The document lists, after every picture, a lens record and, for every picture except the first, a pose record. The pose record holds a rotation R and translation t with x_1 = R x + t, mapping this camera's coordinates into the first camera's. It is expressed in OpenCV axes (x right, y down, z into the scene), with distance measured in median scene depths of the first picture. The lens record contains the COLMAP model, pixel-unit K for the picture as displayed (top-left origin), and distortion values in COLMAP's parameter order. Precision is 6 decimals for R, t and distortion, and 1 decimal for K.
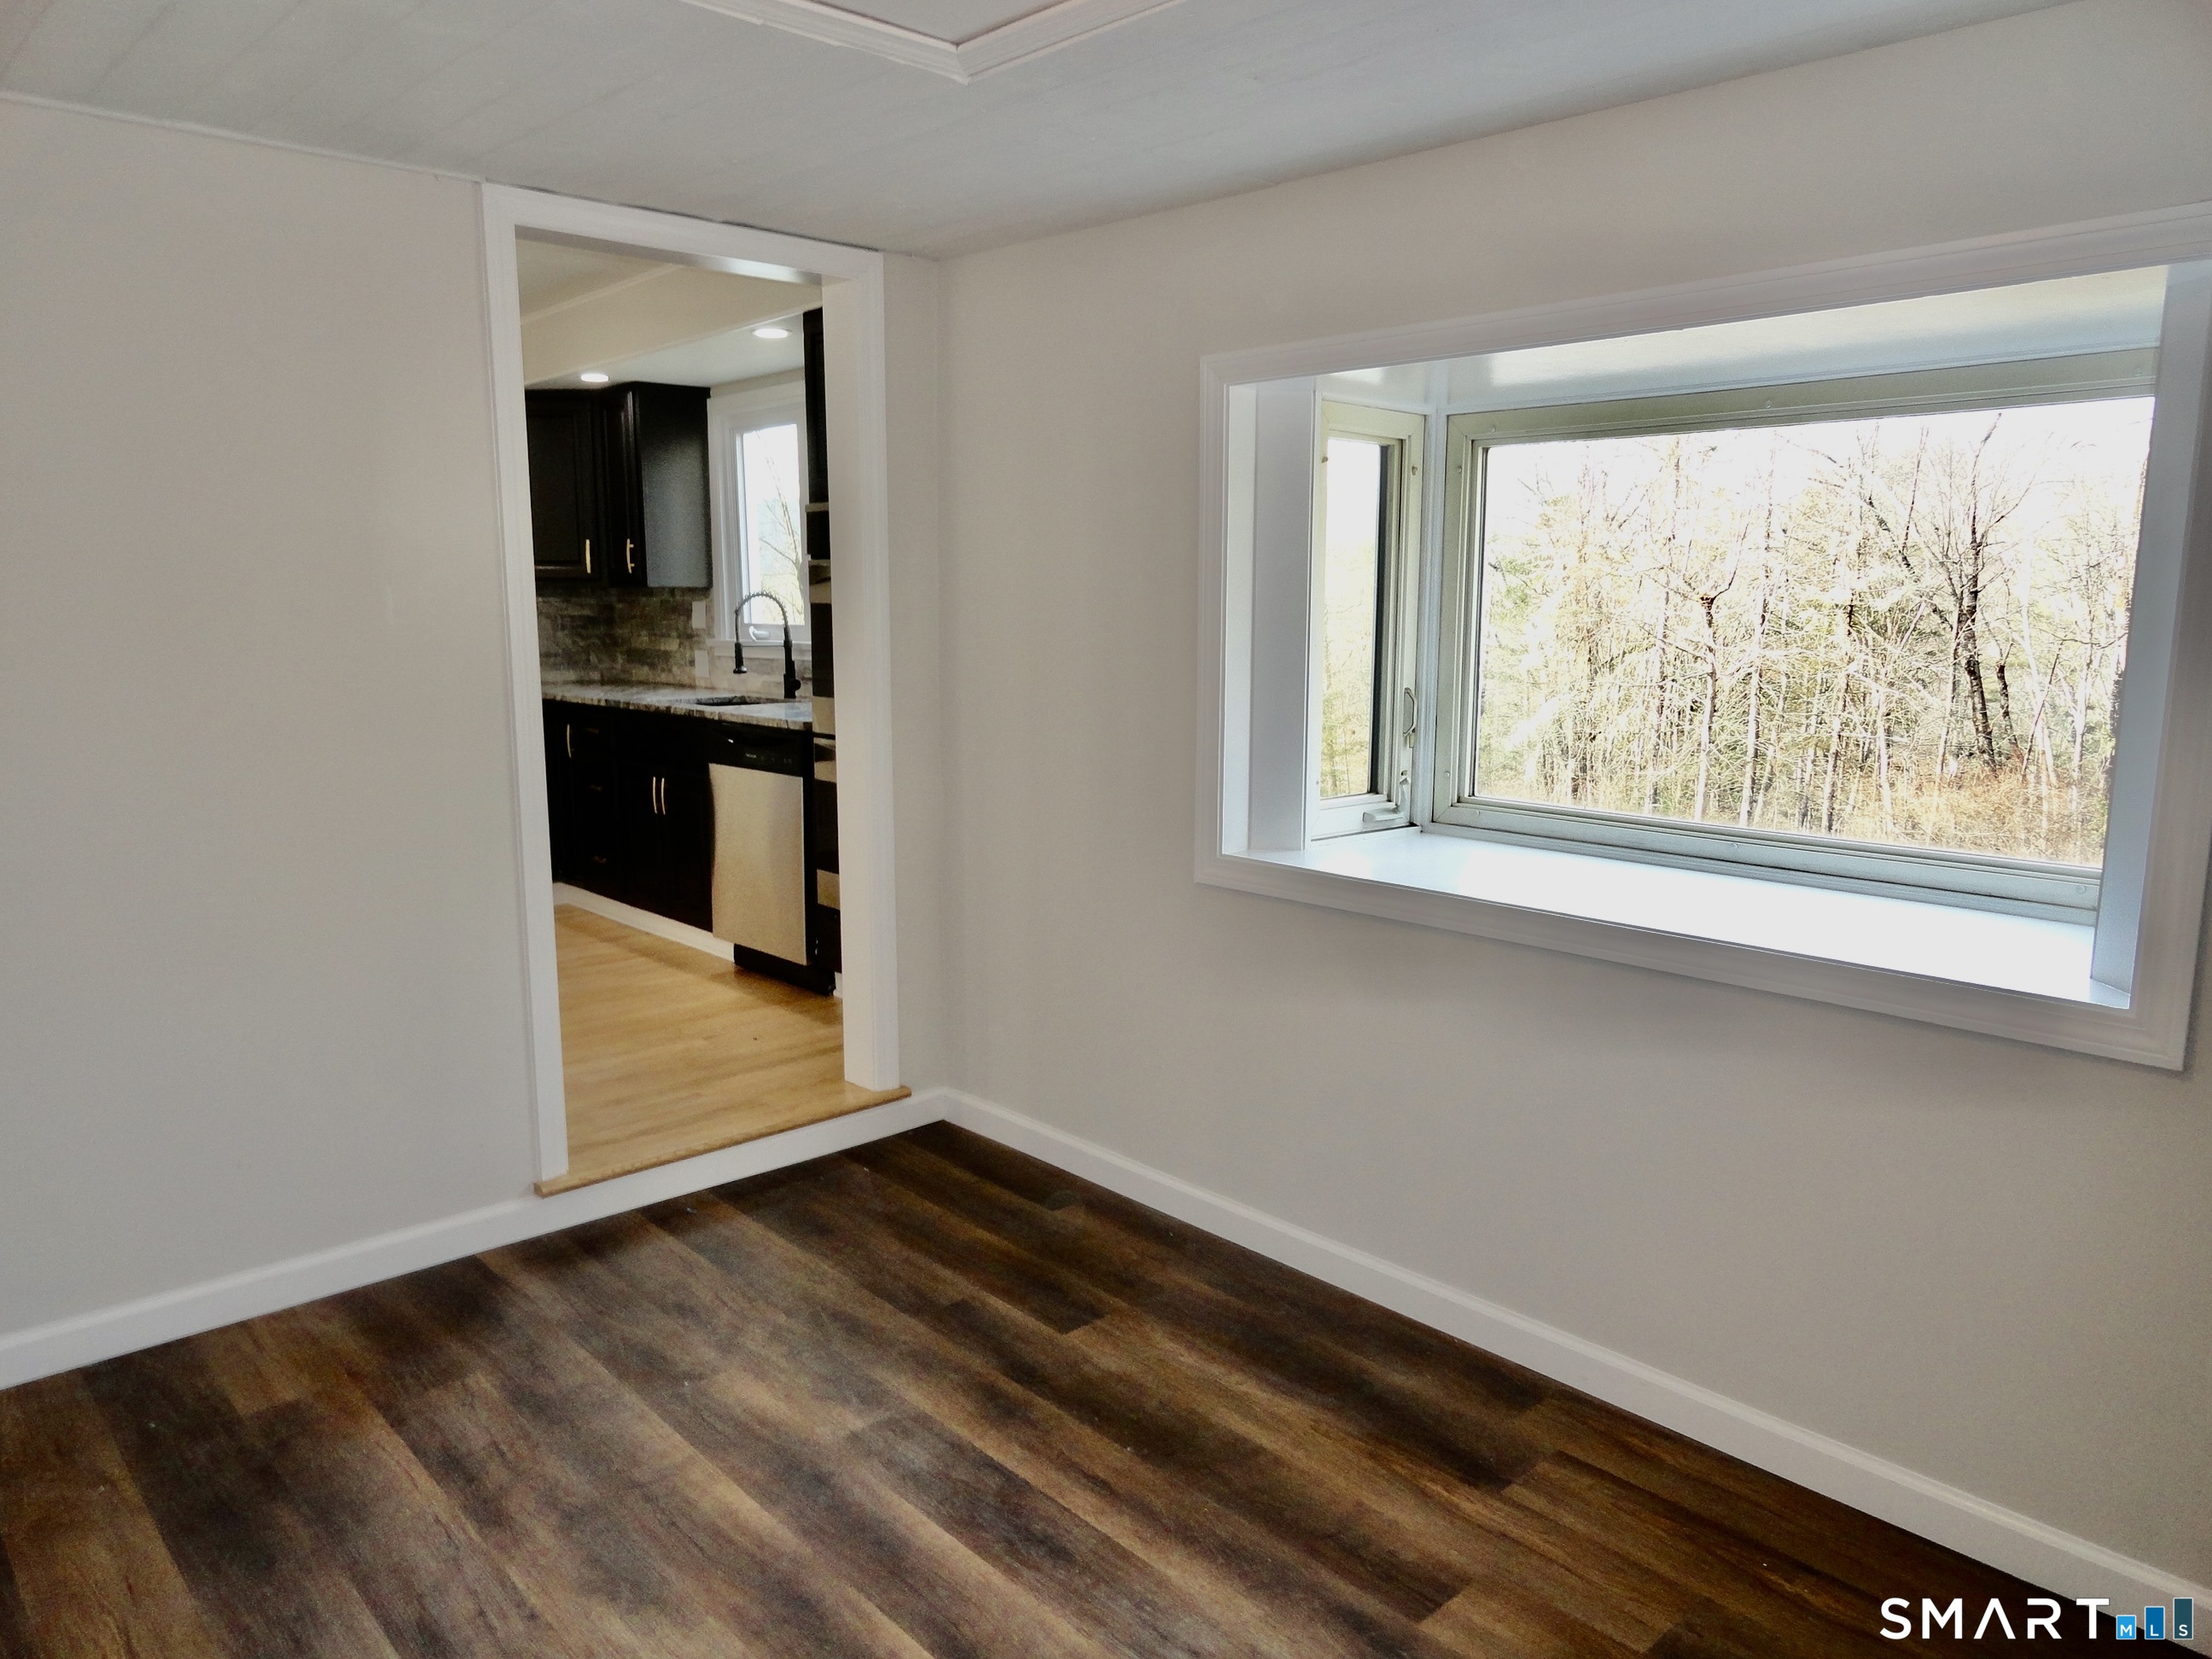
lens RADIAL K [[1519.1, 0, 1106.0], [0, 1519.1, 829.5], [0, 0, 1]] dist [0.000928, 0.000576]
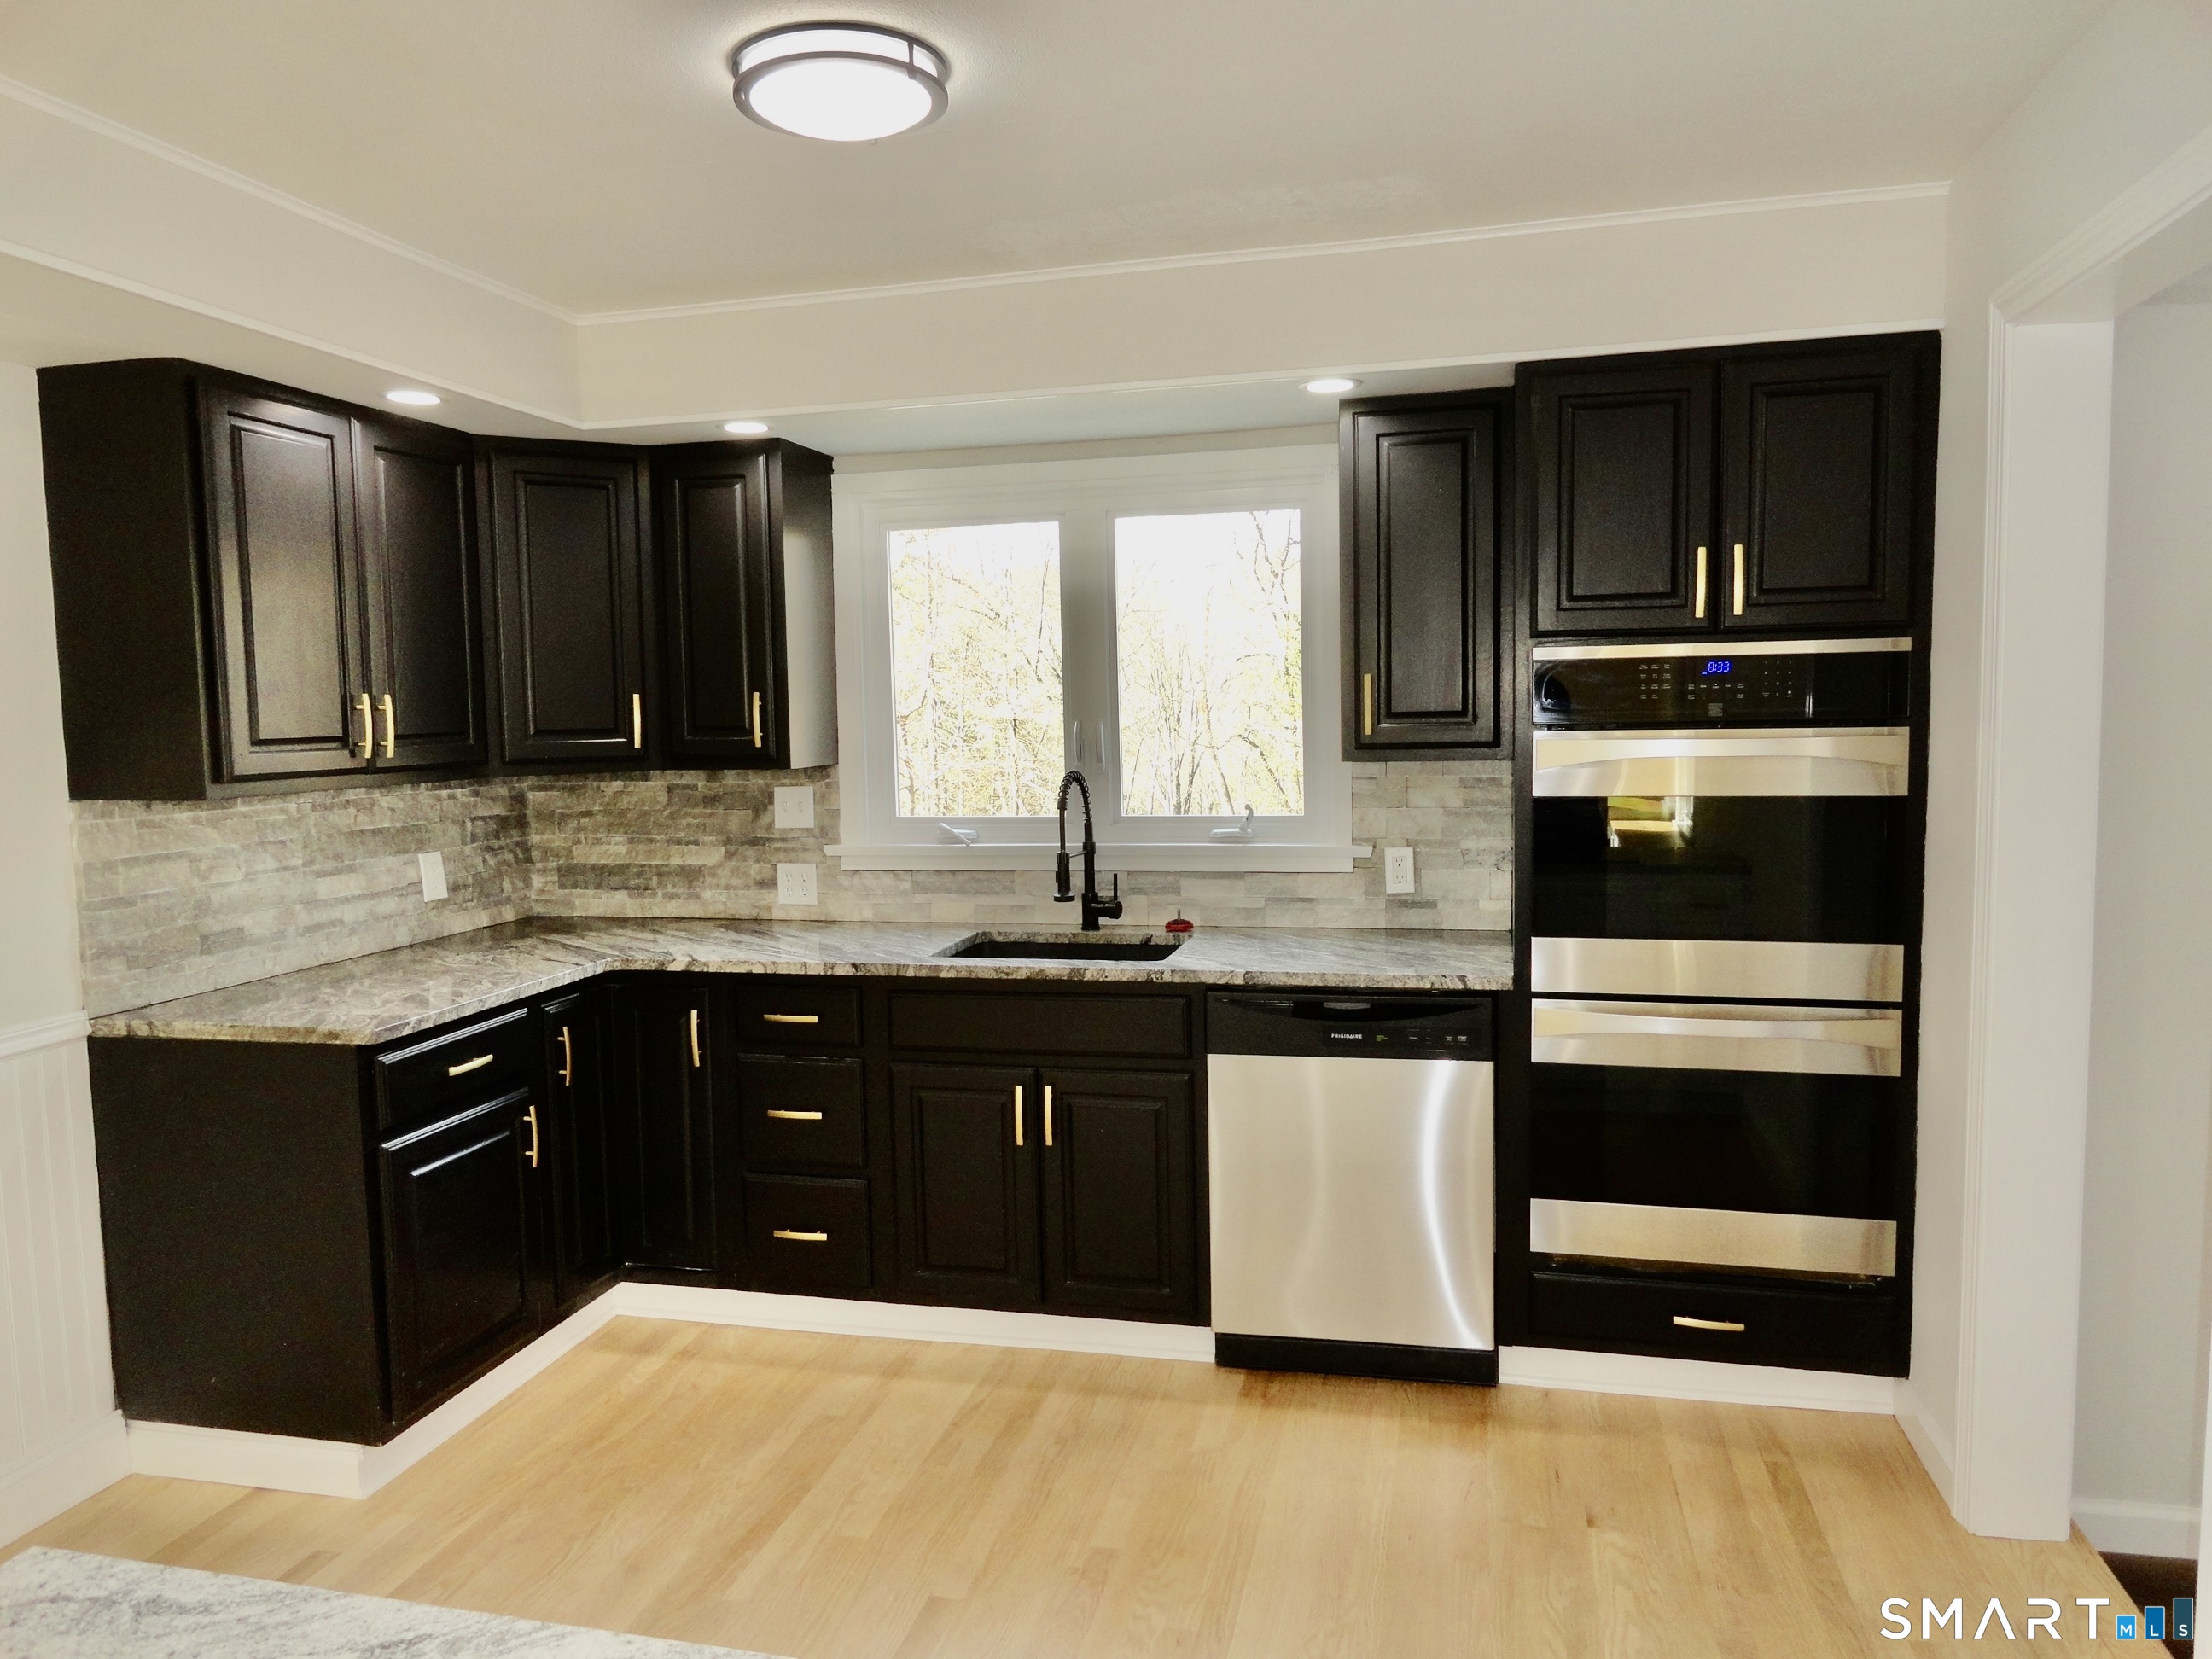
lens RADIAL K [[1519.1, 0, 1106.0], [0, 1519.1, 829.5], [0, 0, 1]] dist [0.000928, 0.000576]
pose [[0.833239, -0.062959, 0.549317, -0.502335], [0.105249, 0.993391, -0.045792, -0.088309], [-0.542803, 0.095970, 0.834359, 0.397872]]
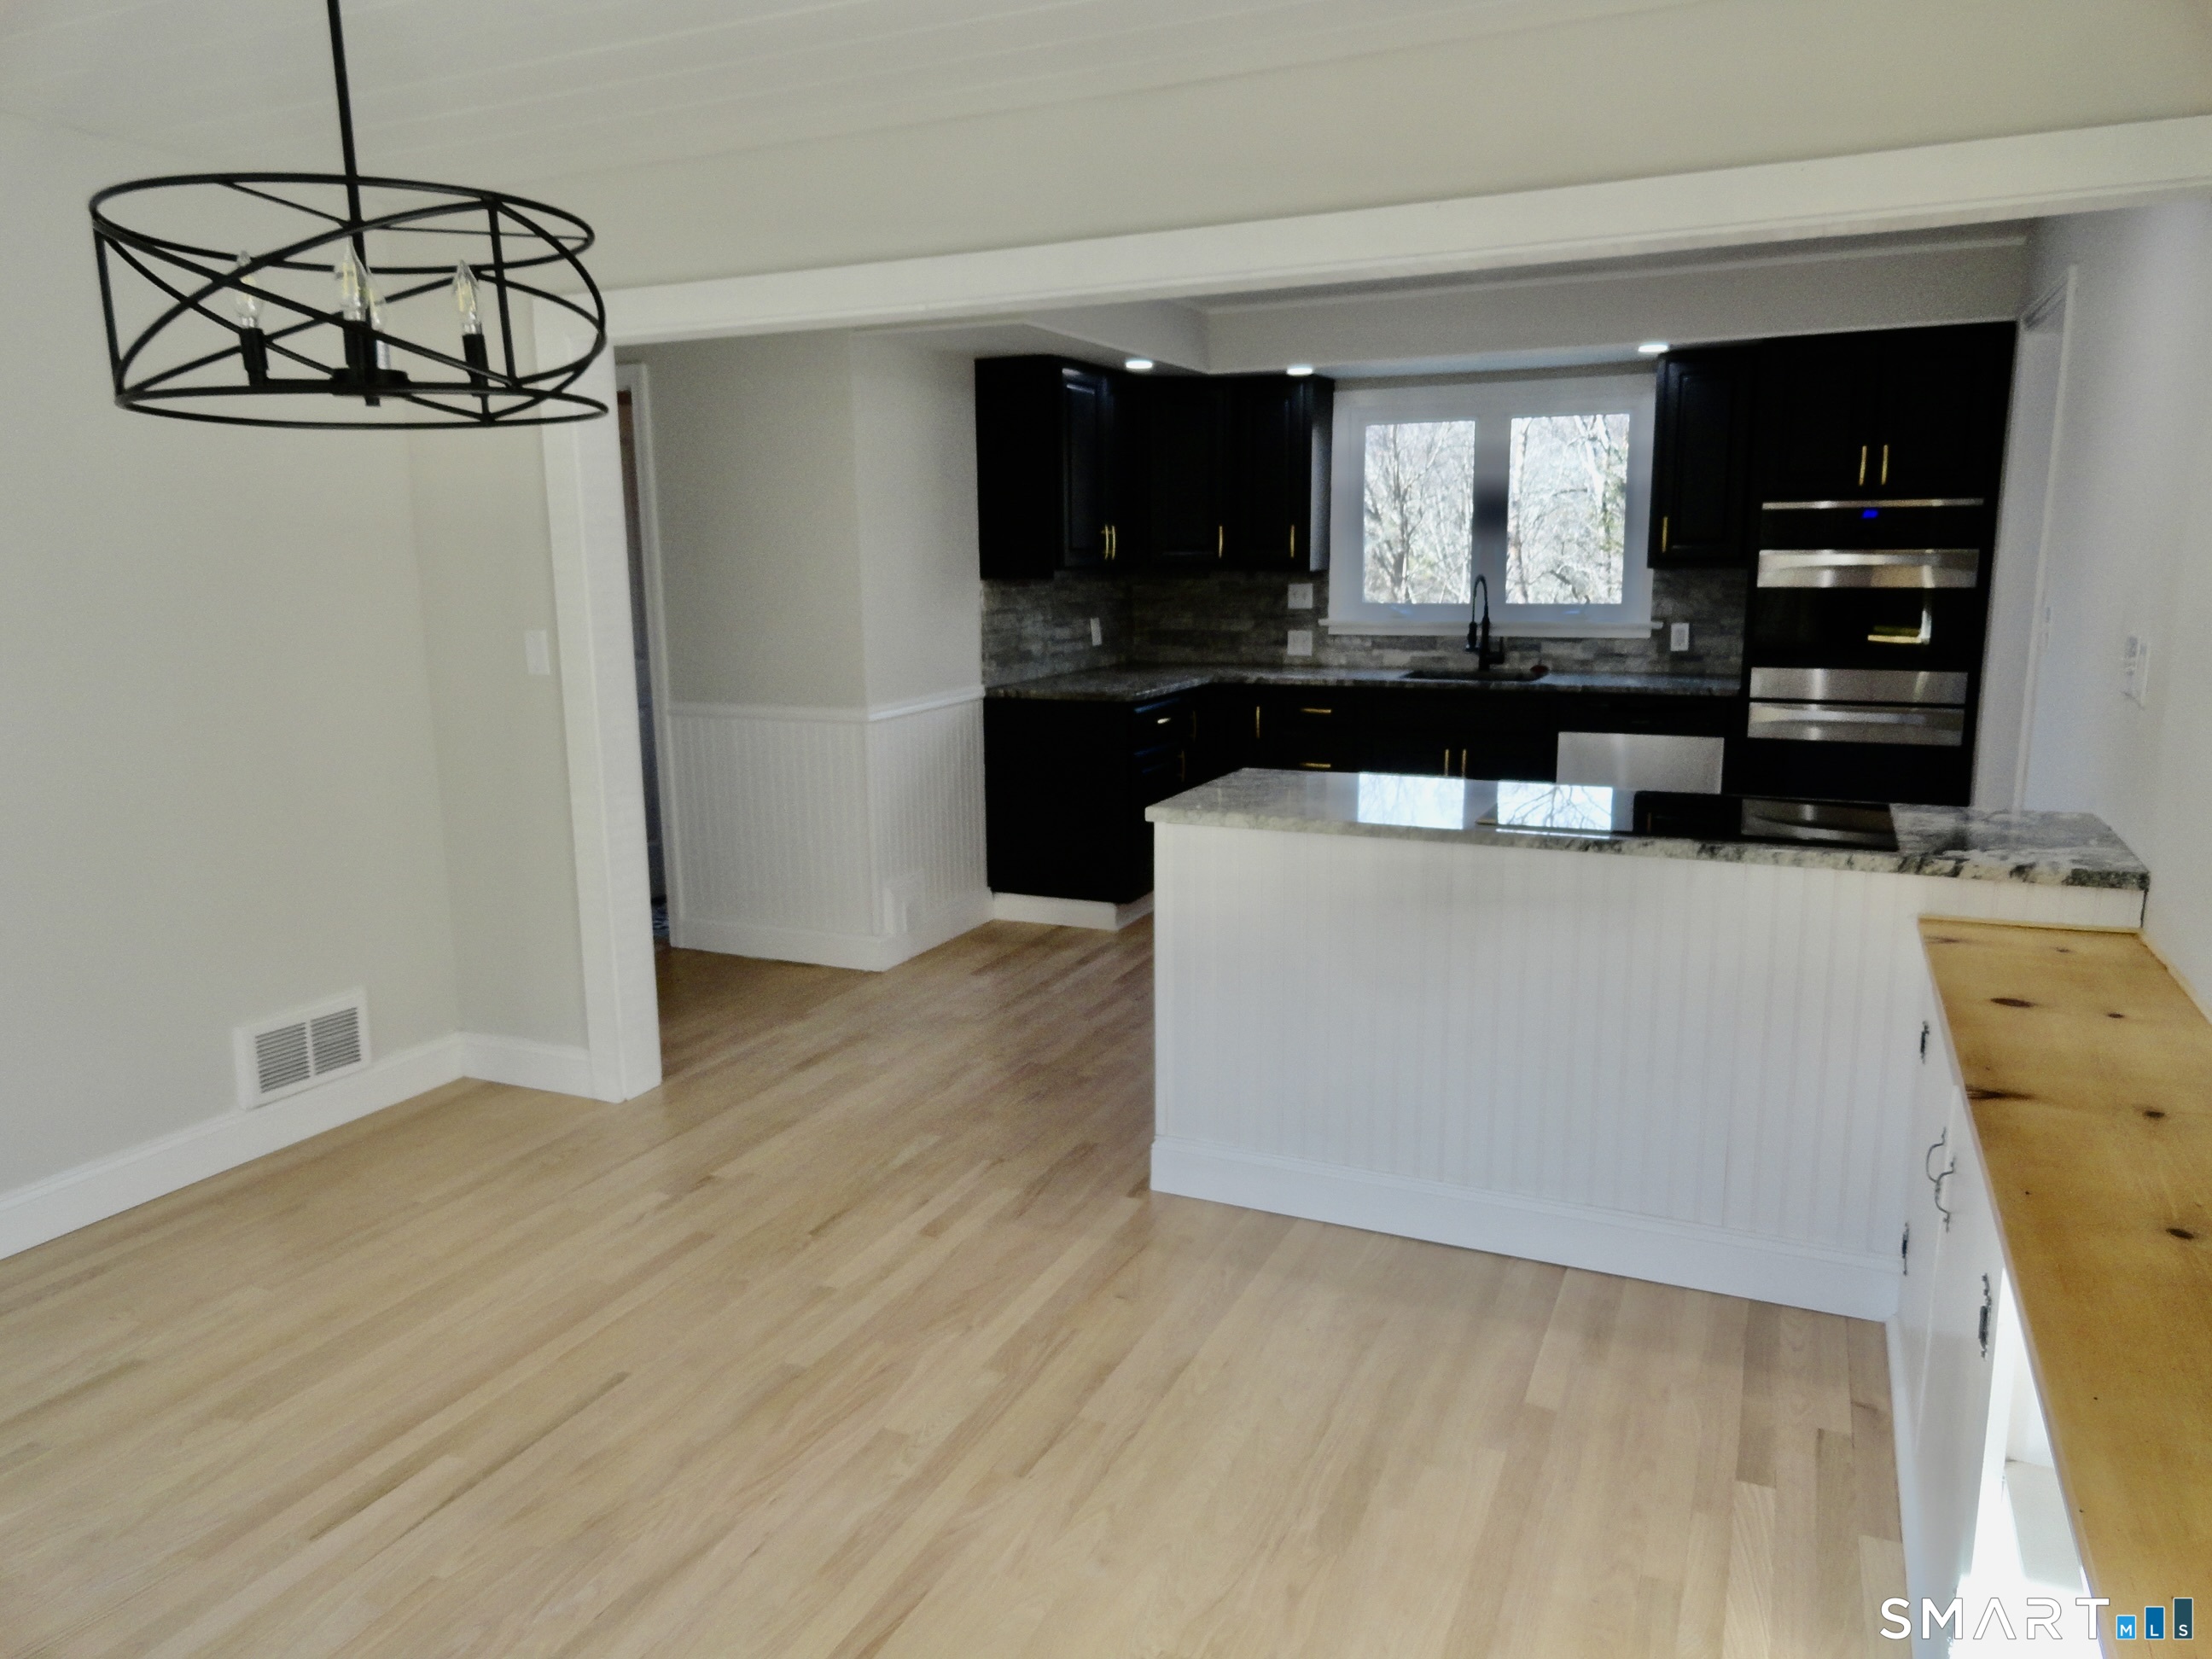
lens RADIAL K [[1519.1, 0, 1106.0], [0, 1519.1, 829.5], [0, 0, 1]] dist [0.000928, 0.000576]
pose [[0.922672, -0.083915, 0.376344, -0.791109], [0.072405, 0.996375, 0.044653, -0.036619], [-0.378727, -0.013951, 0.925403, 0.076856]]
